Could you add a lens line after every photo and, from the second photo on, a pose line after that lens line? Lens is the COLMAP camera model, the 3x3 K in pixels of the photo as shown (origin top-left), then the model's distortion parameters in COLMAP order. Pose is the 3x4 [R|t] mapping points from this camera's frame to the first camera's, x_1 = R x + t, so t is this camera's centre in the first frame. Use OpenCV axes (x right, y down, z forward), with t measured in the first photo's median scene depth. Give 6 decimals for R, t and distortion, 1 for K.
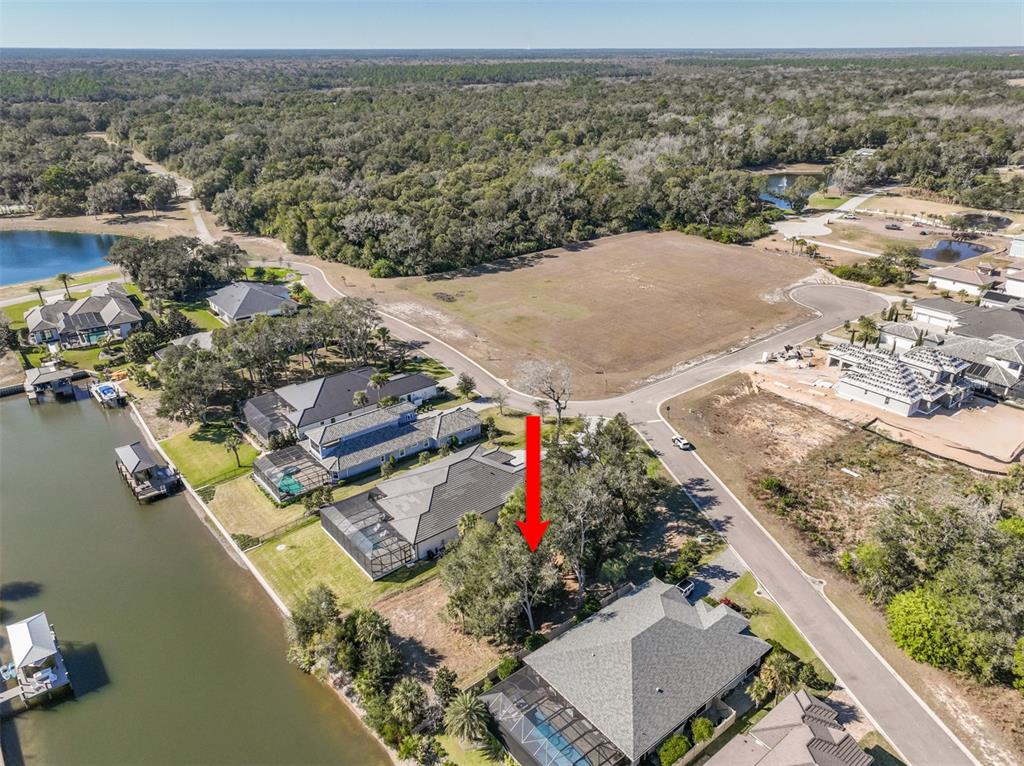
lens RADIAL K [[731.4, 0, 515.1], [0, 731.4, 382.8], [0, 0, 1]] dist [-0.000897, 0.013401]
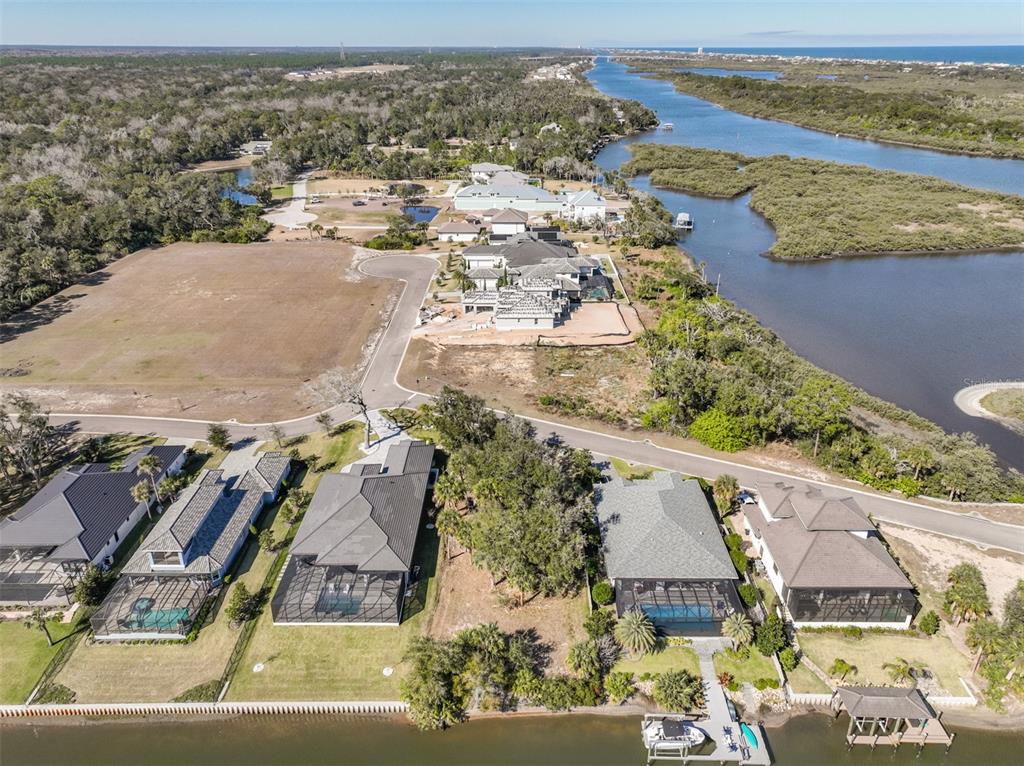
lens RADIAL K [[731.4, 0, 515.1], [0, 731.4, 382.8], [0, 0, 1]] dist [-0.000897, 0.013401]
pose [[0.633905, -0.322841, 0.702807, -0.445357], [0.321909, 0.936394, 0.139792, -0.065246], [-0.703235, 0.137625, 0.697510, 0.148066]]
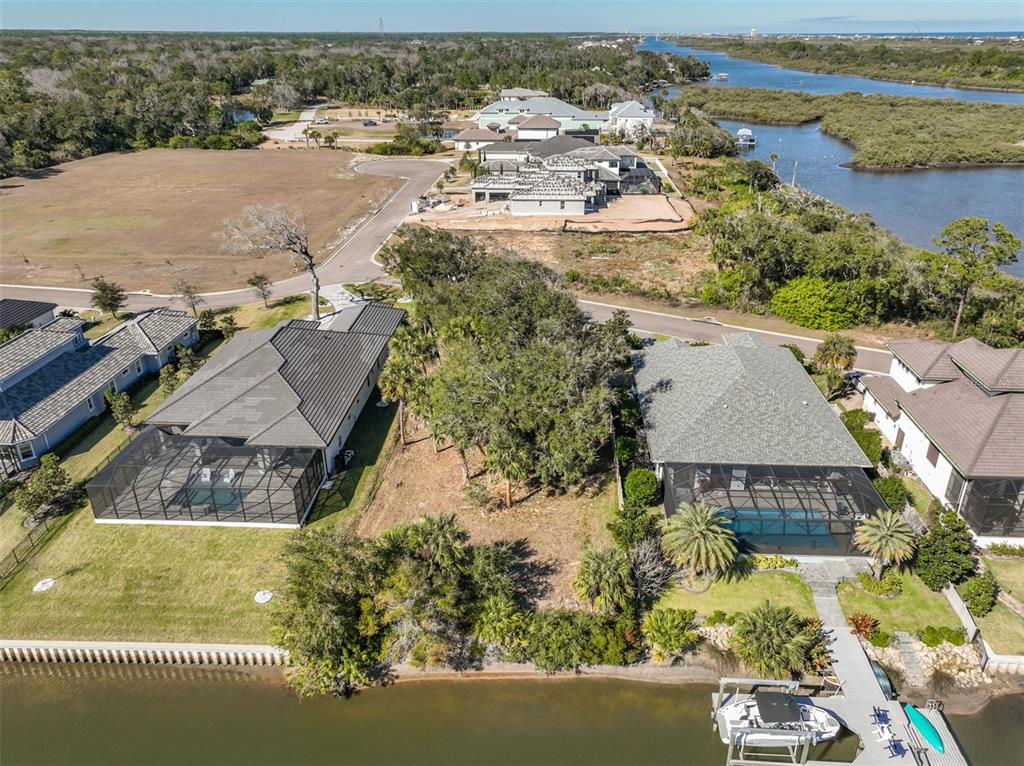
lens RADIAL K [[747.3, 0, 527.9], [0, 747.3, 384.9], [0, 0, 1]] dist [-0.002773, 0.020918]
pose [[0.664144, -0.318884, 0.676184, -0.292733], [0.311045, 0.940330, 0.137947, 0.099904], [-0.679826, 0.118707, 0.723703, 0.318412]]
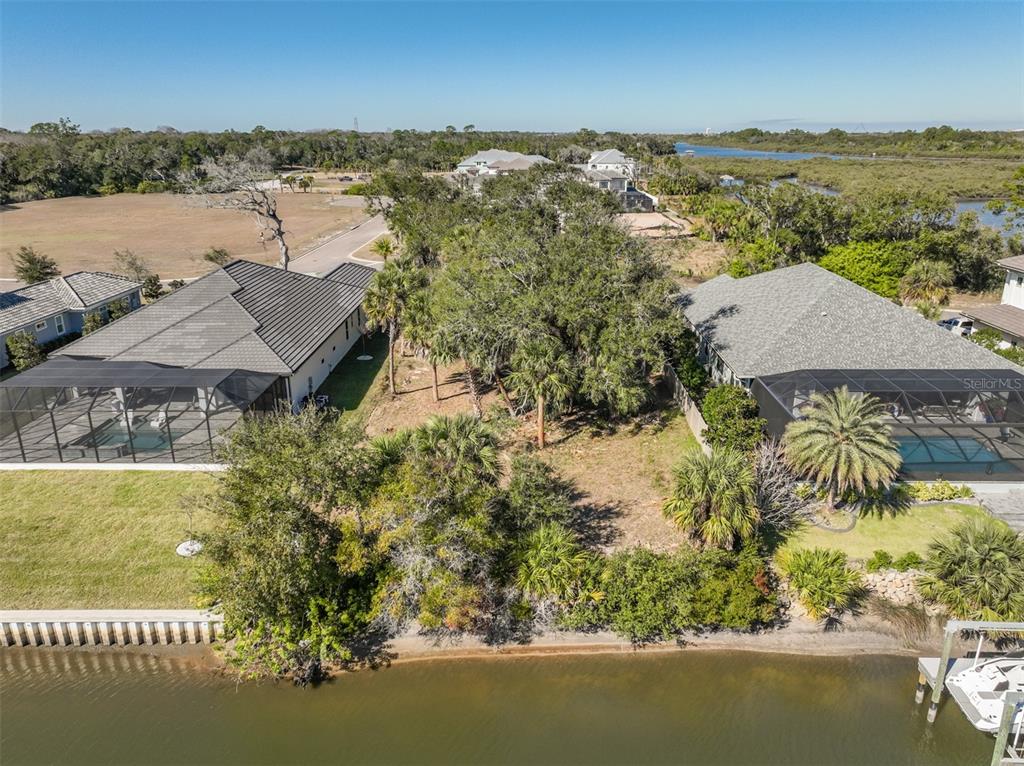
lens RADIAL K [[741.8, 0, 513.4], [0, 741.8, 382.4], [0, 0, 1]] dist [0.000345, 0.014439]
pose [[0.646672, -0.246021, 0.722003, -0.259275], [0.323423, 0.945694, 0.032566, 0.177753], [-0.690806, 0.212453, 0.691123, 0.426579]]
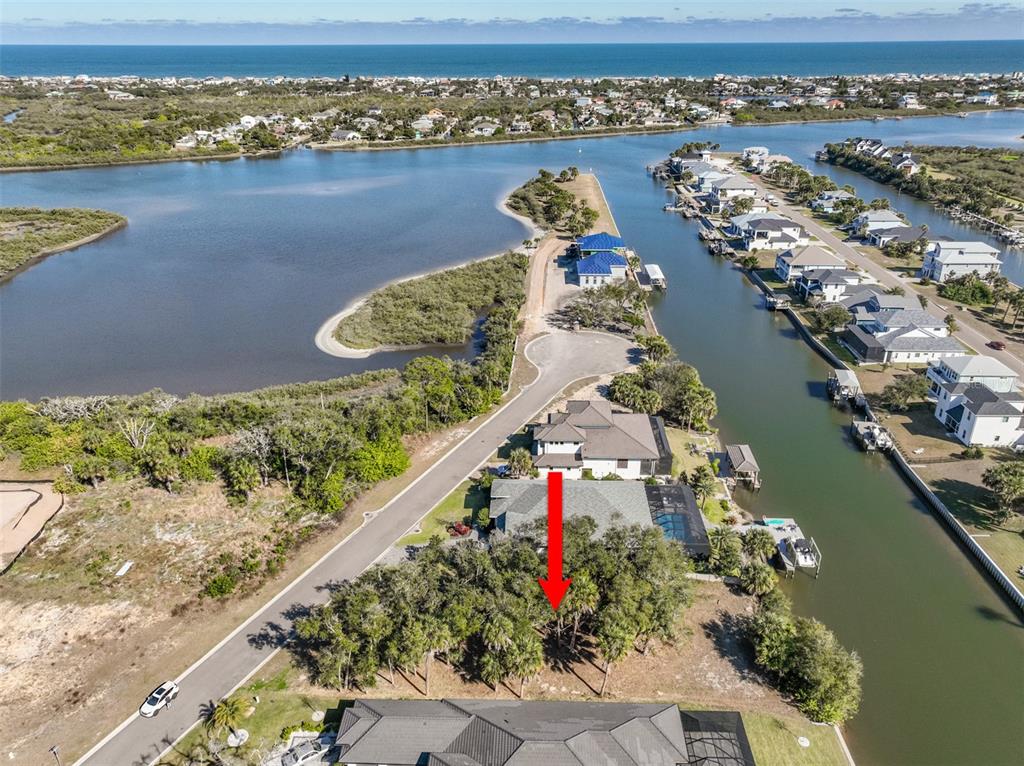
lens RADIAL K [[741.8, 0, 513.4], [0, 741.8, 382.4], [0, 0, 1]] dist [0.000345, 0.014439]
pose [[-0.753894, -0.269514, 0.599171, -0.264636], [0.277451, 0.696071, 0.662198, -0.389677], [-0.595537, 0.665468, -0.449987, 0.854466]]
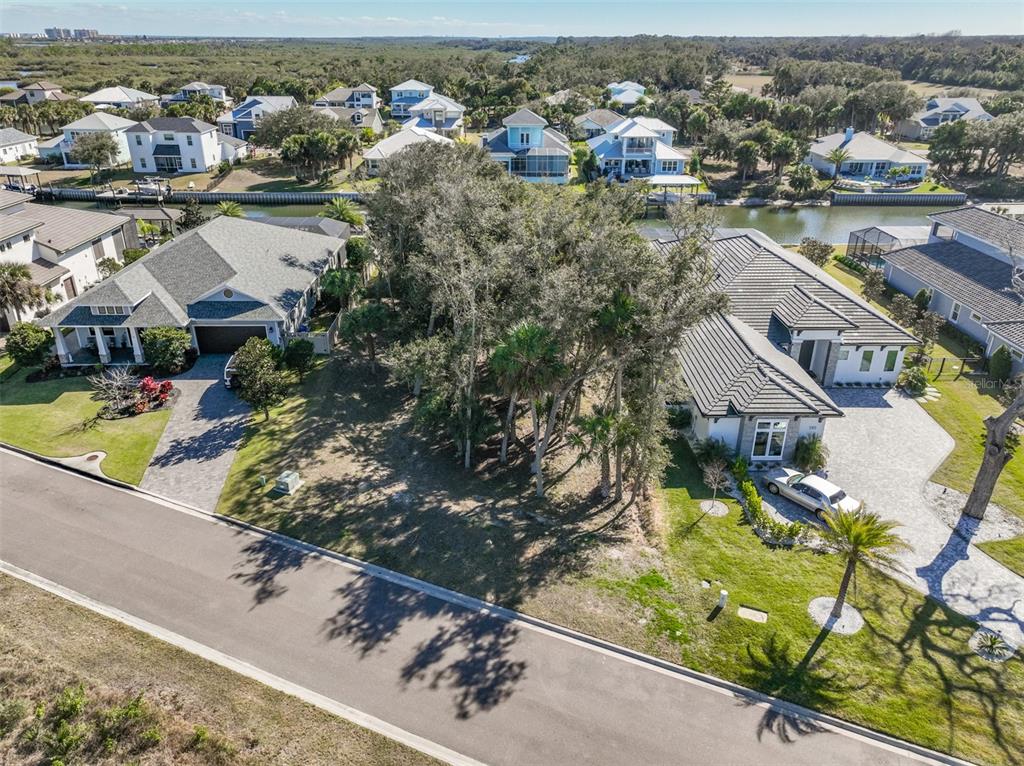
lens RADIAL K [[729.4, 0, 513.5], [0, 729.4, 386.1], [0, 0, 1]] dist [-0.001299, 0.004630]
pose [[-0.618421, 0.337026, -0.709908, 0.314669], [-0.329277, 0.709110, 0.623490, -0.057714], [0.713536, 0.619335, -0.327553, 0.864772]]
